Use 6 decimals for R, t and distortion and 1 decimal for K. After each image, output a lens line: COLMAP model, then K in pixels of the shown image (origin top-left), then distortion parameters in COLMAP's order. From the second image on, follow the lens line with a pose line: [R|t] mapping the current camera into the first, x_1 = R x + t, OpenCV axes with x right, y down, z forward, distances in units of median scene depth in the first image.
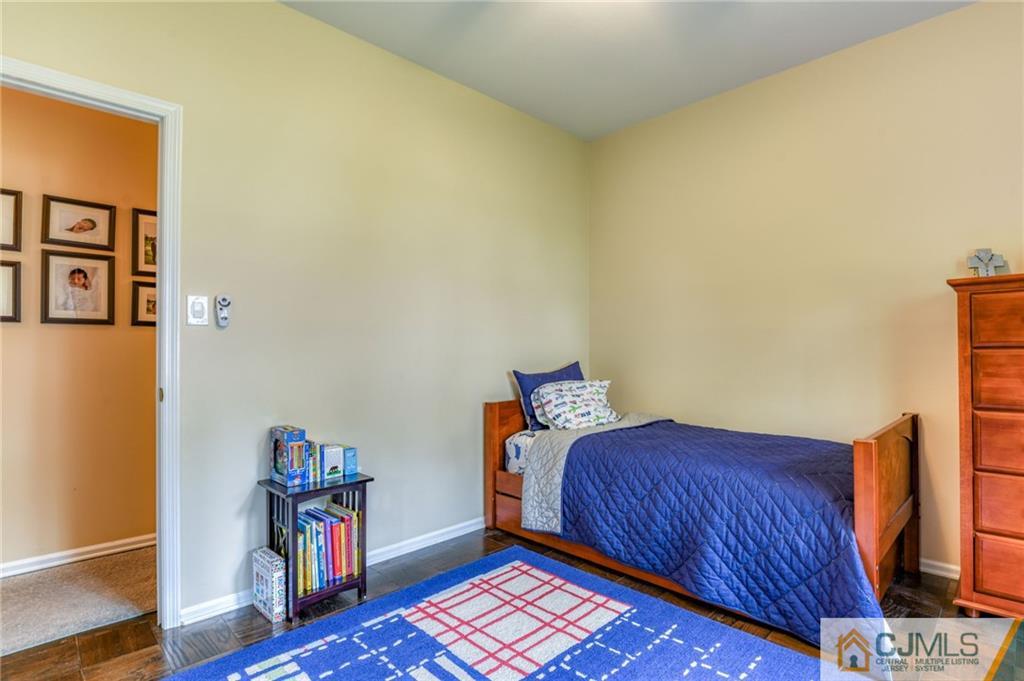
lens RADIAL K [[526.6, 0, 517.1], [0, 526.6, 344.8], [0, 0, 1]] dist [-0.007438, -0.000714]
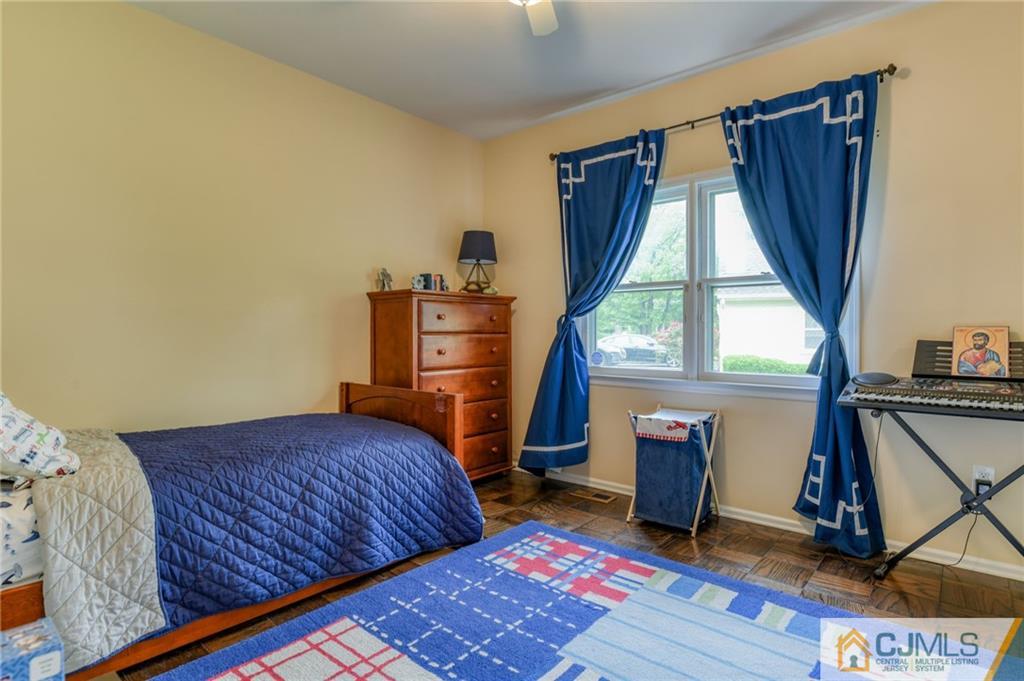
lens RADIAL K [[526.6, 0, 516.9], [0, 526.6, 337.9], [0, 0, 1]] dist [-0.007438, -0.000714]
pose [[-0.088852, -0.003974, 0.996037, -0.692028], [-0.012069, 0.999923, 0.002913, 0.010919], [-0.995972, -0.011762, -0.088893, 0.777164]]
